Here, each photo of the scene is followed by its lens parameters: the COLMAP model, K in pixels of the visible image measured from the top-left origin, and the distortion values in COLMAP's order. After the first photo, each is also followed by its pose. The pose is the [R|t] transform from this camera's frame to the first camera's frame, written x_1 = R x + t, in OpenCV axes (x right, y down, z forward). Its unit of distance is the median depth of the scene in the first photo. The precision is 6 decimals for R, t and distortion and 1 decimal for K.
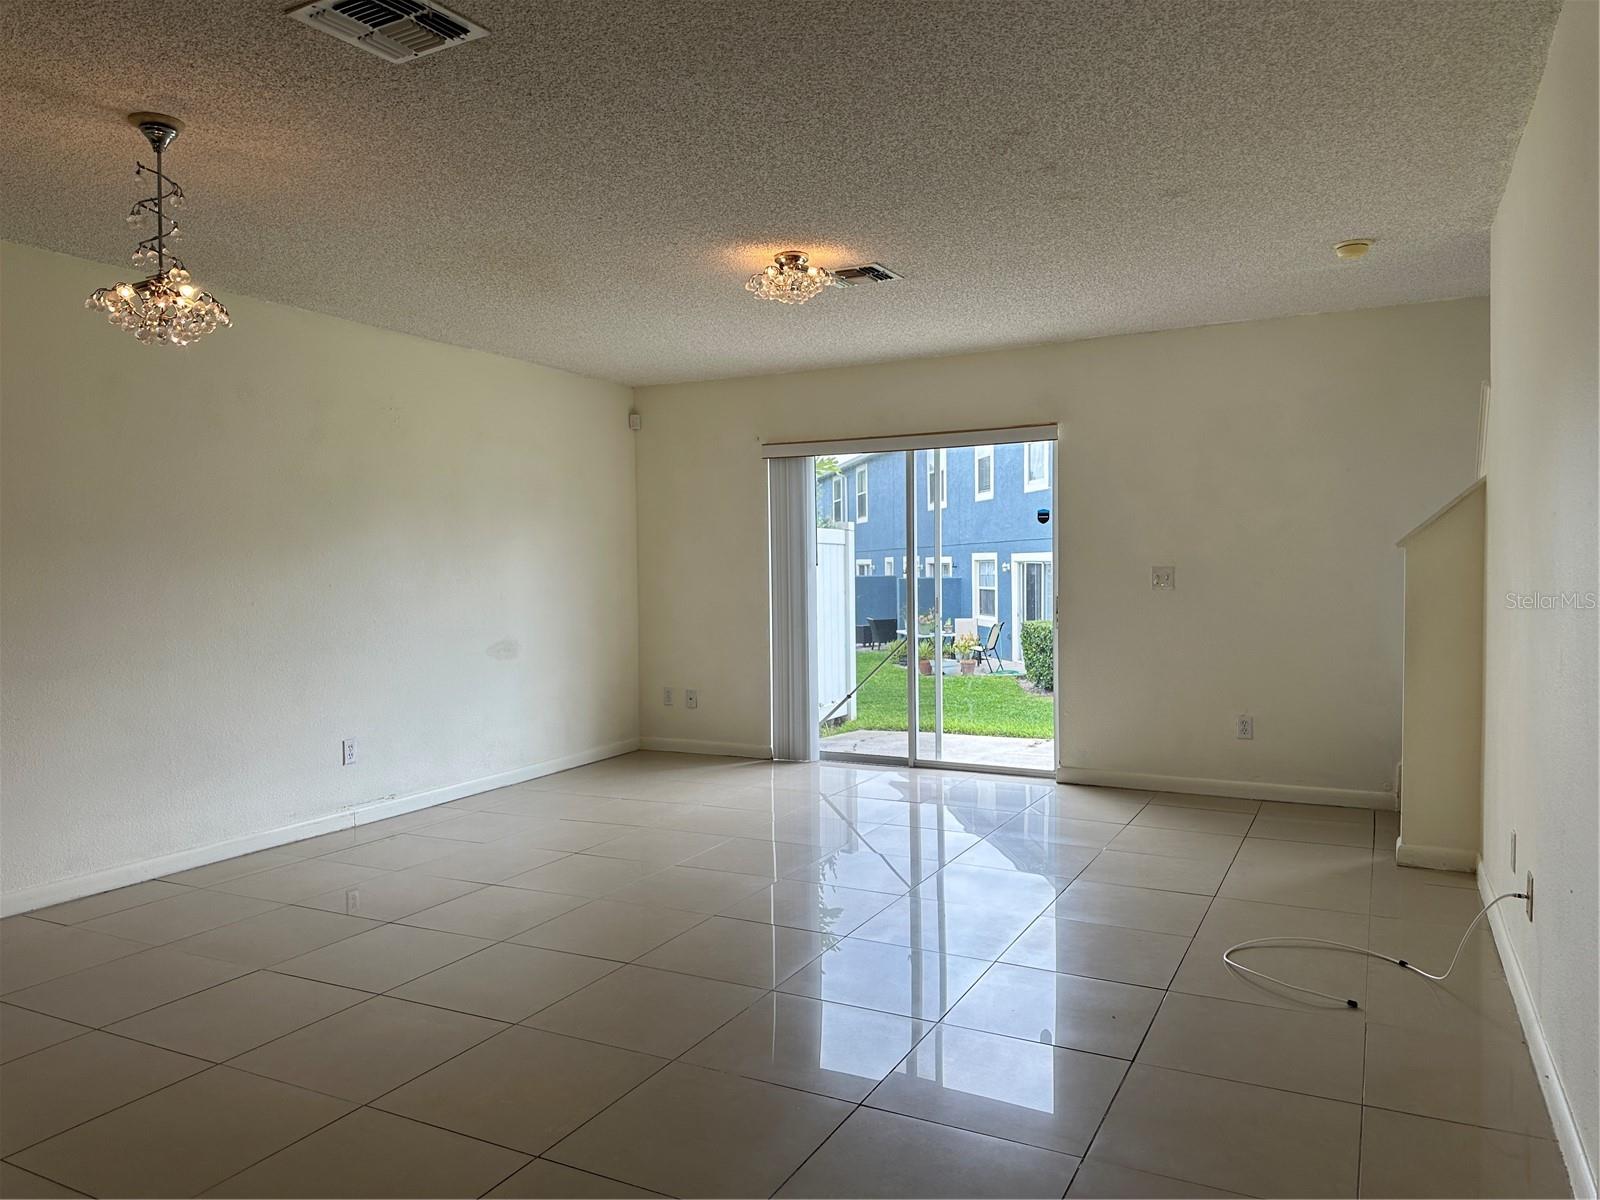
lens RADIAL K [[1126.5, 0, 803.2], [0, 1126.5, 602.1], [0, 0, 1]] dist [0.167086, -0.253922]
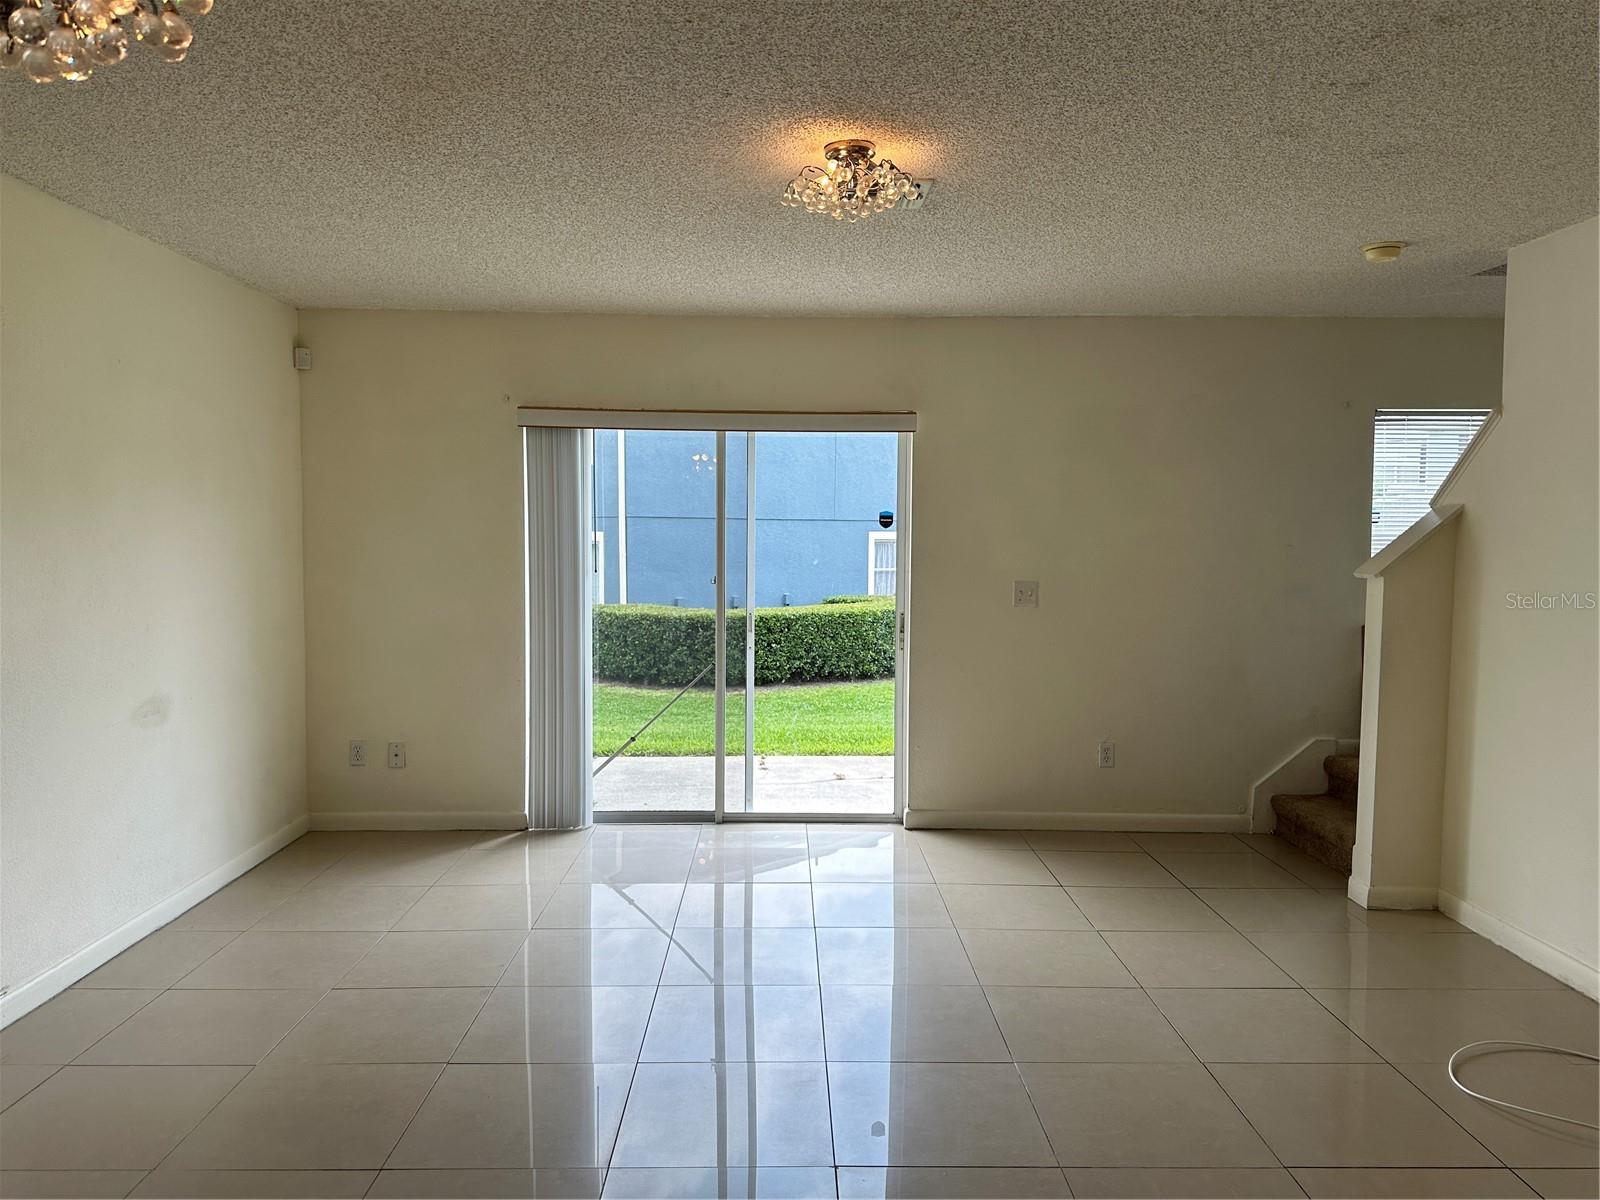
lens RADIAL K [[1126.5, 0, 803.2], [0, 1126.5, 602.1], [0, 0, 1]] dist [0.167086, -0.253922]
pose [[0.882361, -0.010919, 0.470447, -0.240271], [-0.002424, 0.999612, 0.027748, -0.036016], [-0.470567, -0.025624, 0.881992, 0.271045]]
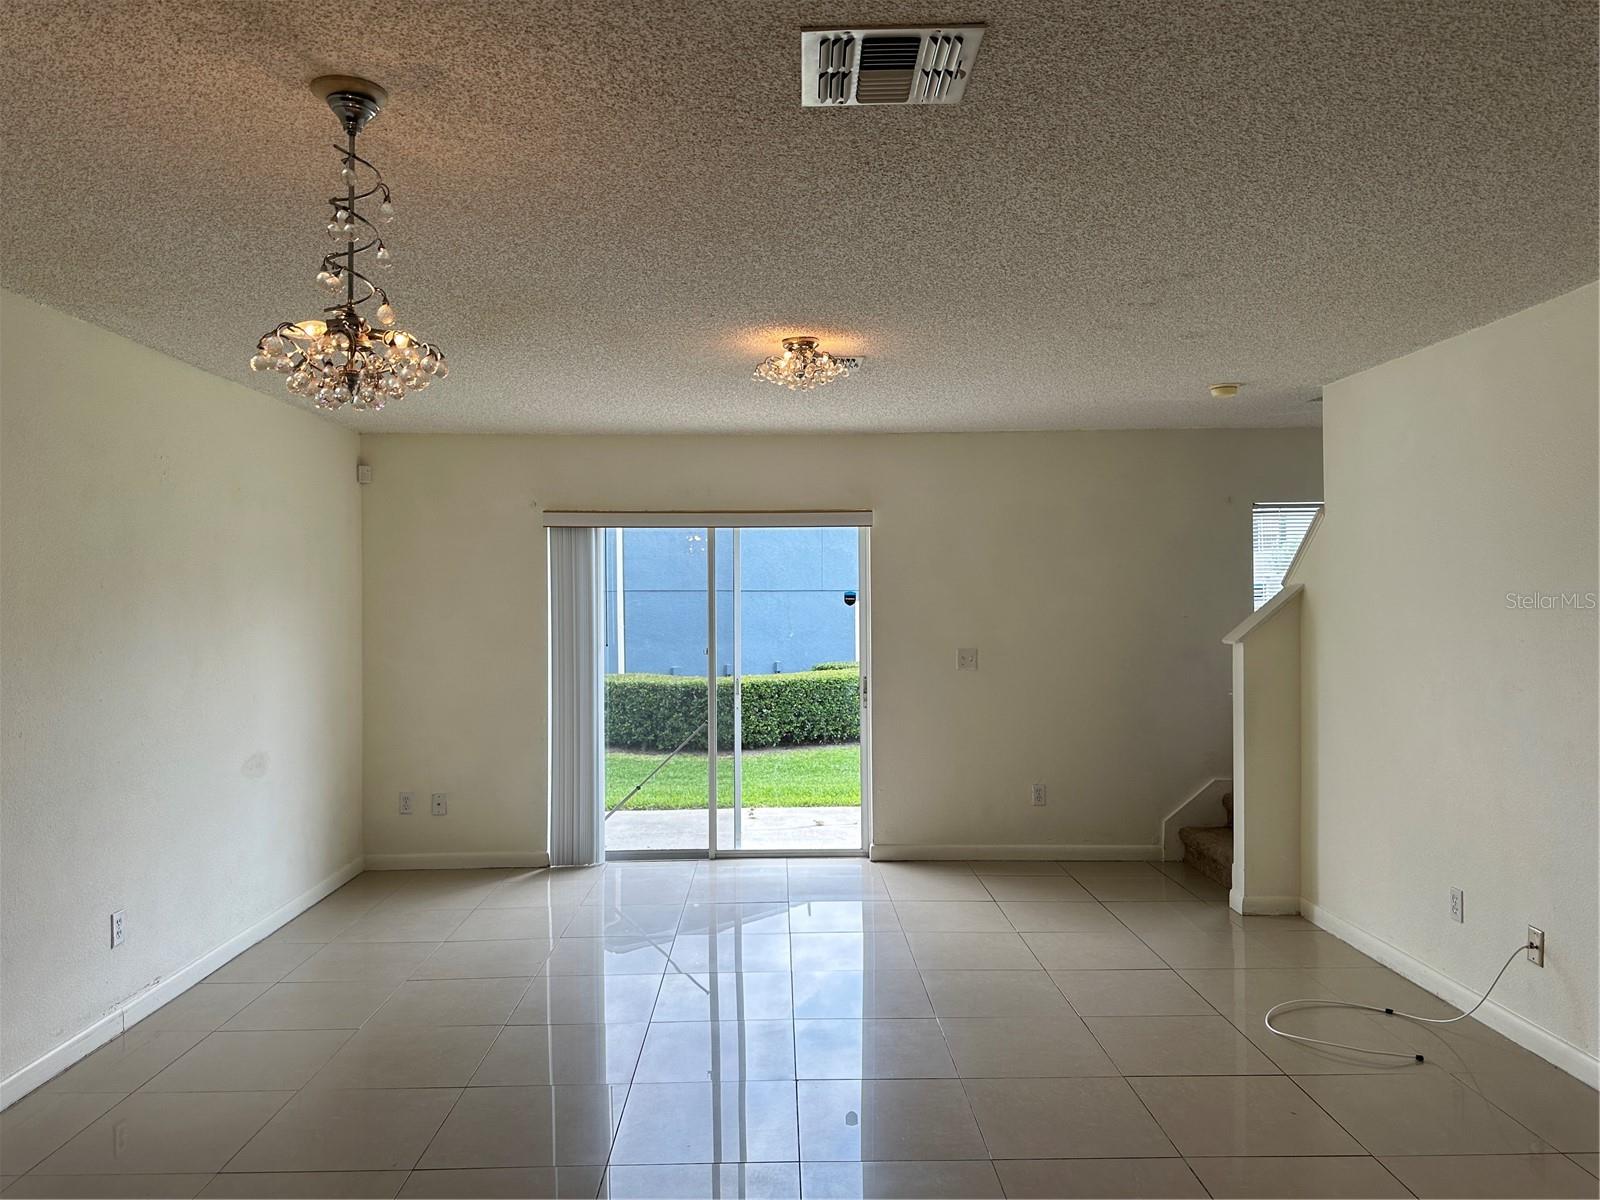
lens RADIAL K [[1126.5, 0, 803.2], [0, 1126.5, 602.1], [0, 0, 1]] dist [0.167086, -0.253922]
pose [[0.879913, 0.004801, 0.475110, -0.302160], [0.011751, 0.999423, -0.031863, -0.039566], [-0.474989, 0.033620, 0.879349, 0.124568]]
